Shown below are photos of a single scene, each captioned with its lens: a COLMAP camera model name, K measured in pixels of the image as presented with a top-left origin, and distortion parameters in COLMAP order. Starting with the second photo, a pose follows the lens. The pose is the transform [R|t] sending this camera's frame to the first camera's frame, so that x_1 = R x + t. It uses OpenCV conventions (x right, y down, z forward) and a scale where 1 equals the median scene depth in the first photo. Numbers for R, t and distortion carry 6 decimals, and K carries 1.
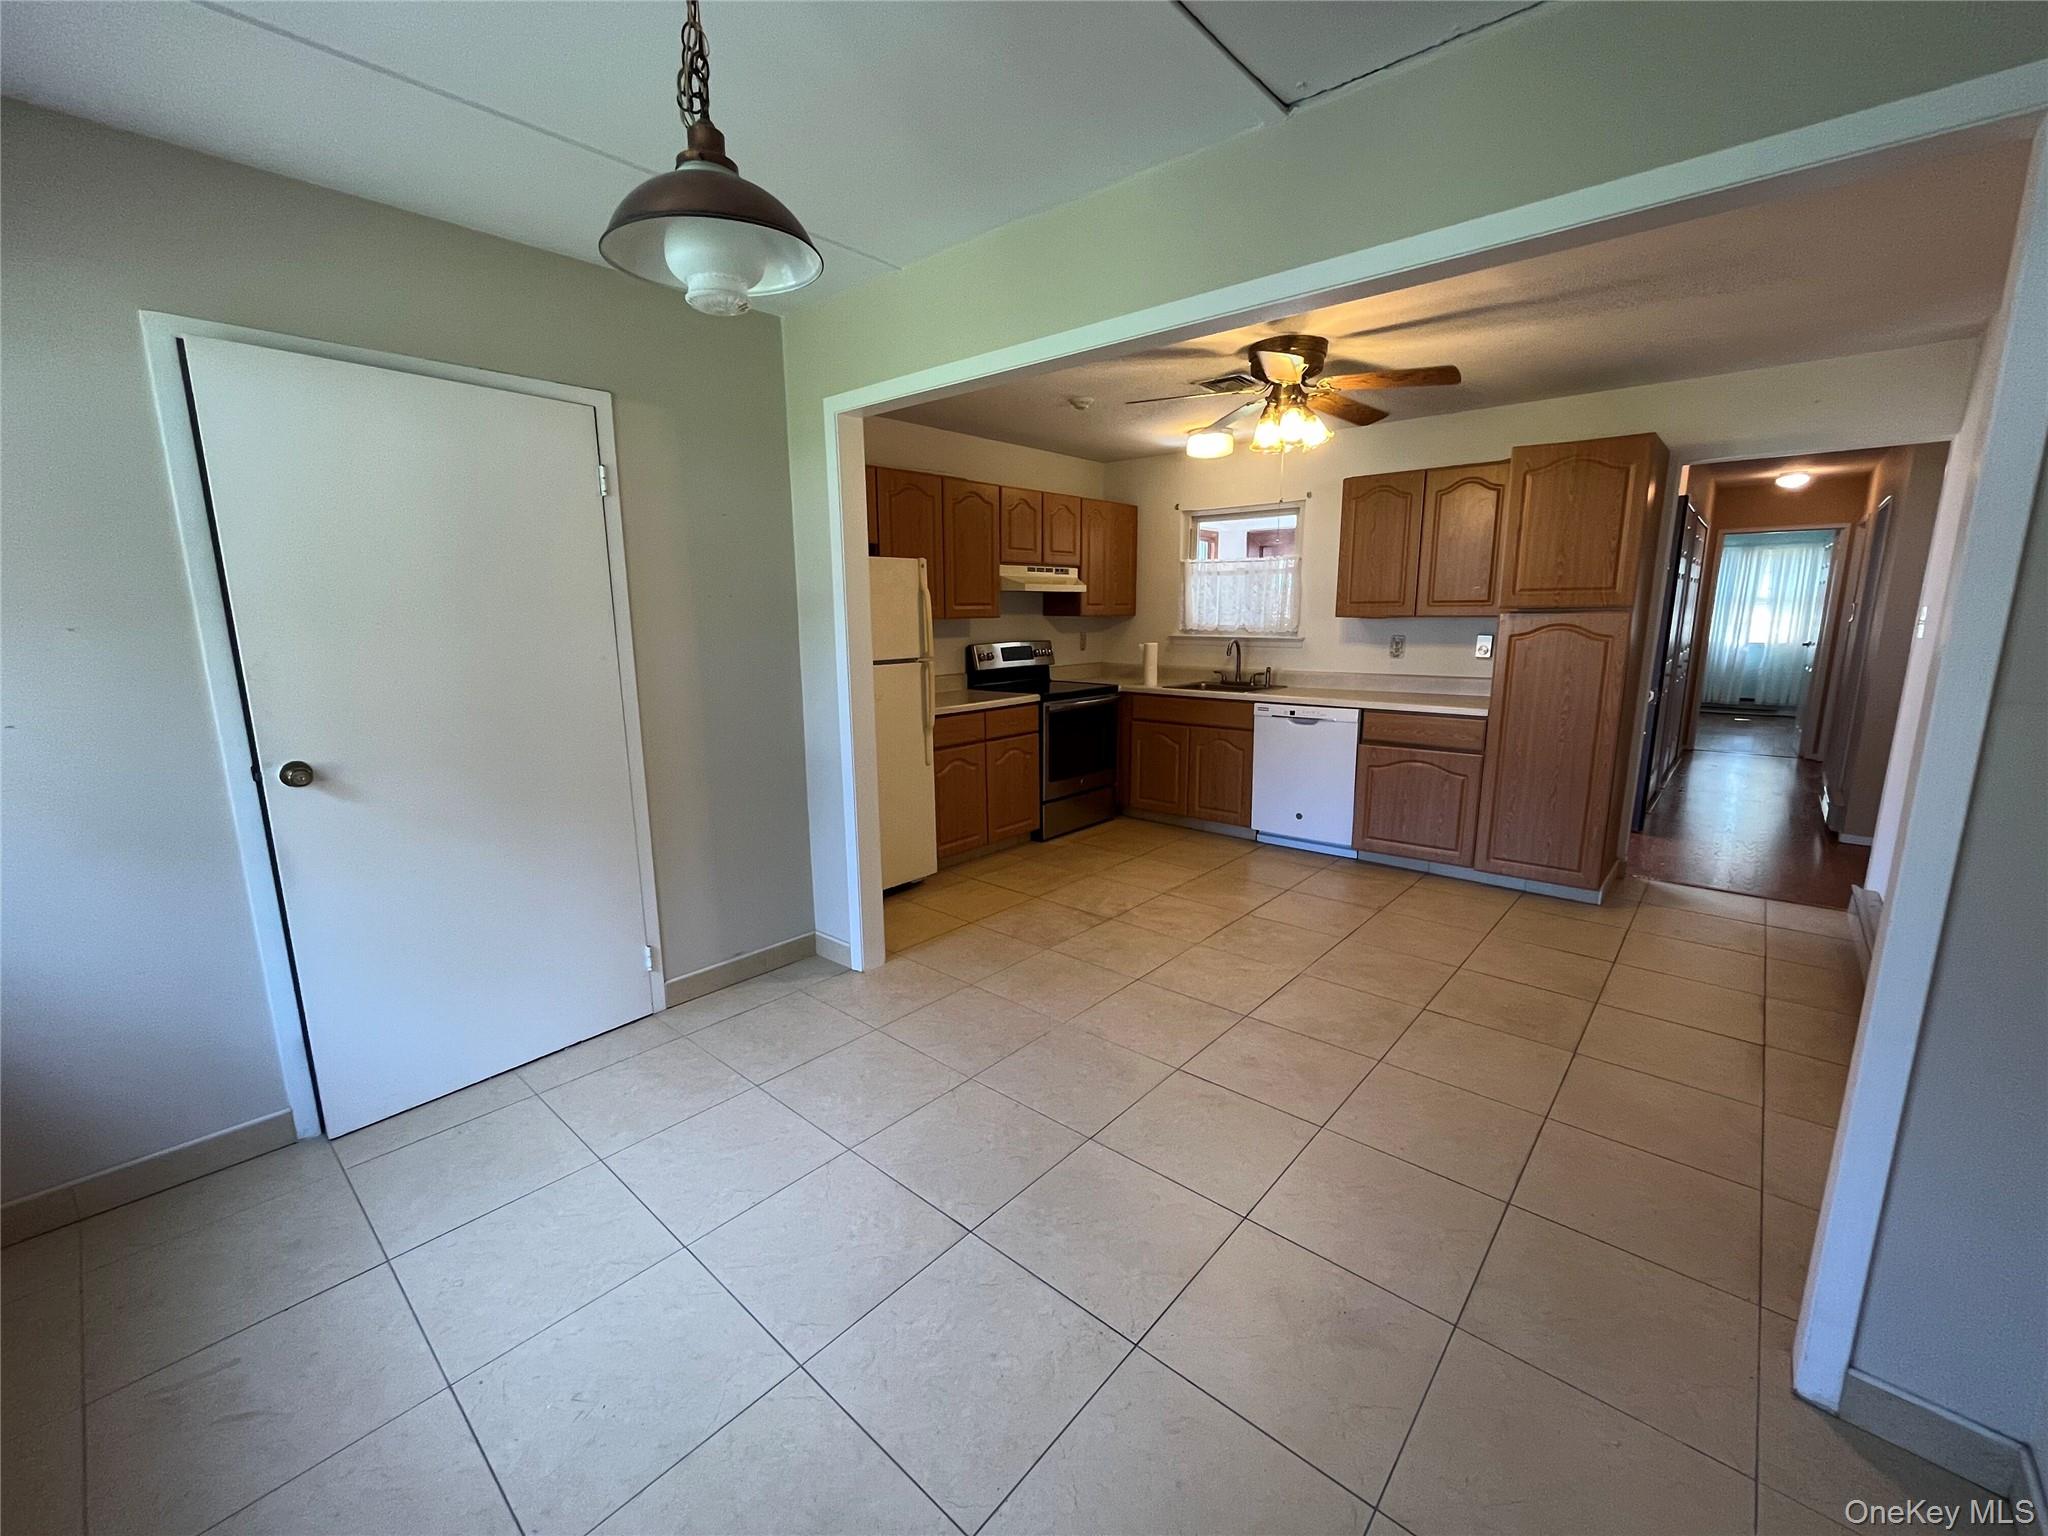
lens RADIAL K [[827.8, 0, 1022.7], [0, 827.8, 764.9], [0, 0, 1]] dist [-0.003209, -0.000035]
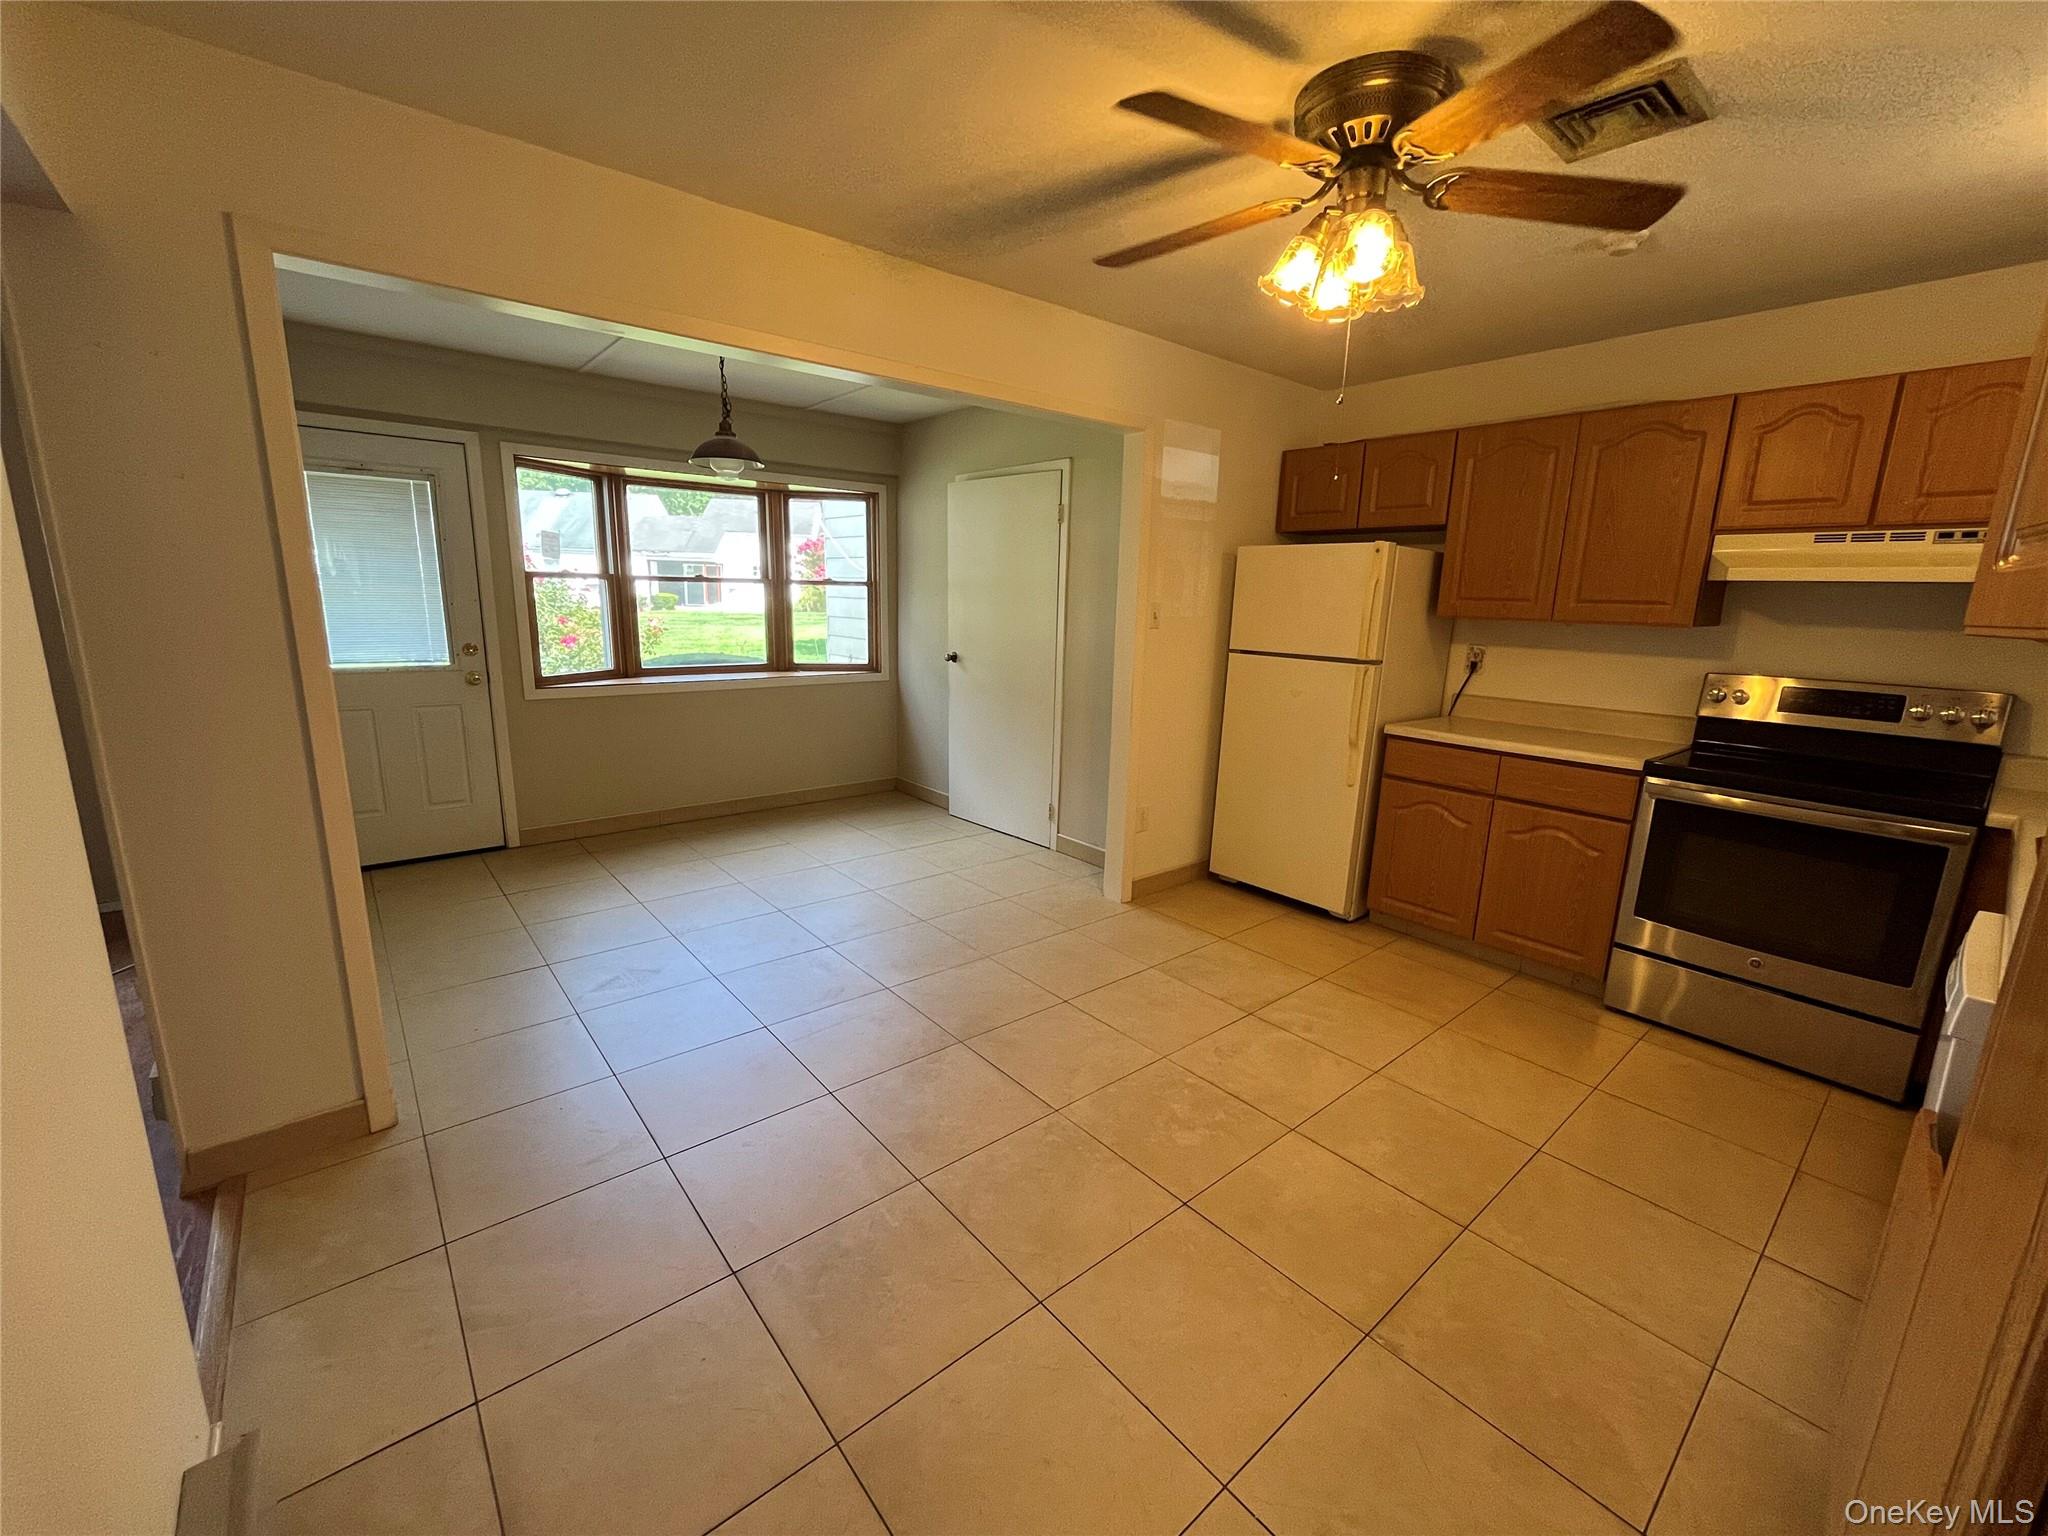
lens RADIAL K [[827.8, 0, 1022.7], [0, 827.8, 764.9], [0, 0, 1]] dist [-0.003209, -0.000035]
pose [[-0.145343, 0.206053, -0.967687, 0.791622], [-0.207420, 0.949991, 0.233439, -0.156744], [0.967395, 0.234646, -0.095335, 0.791307]]
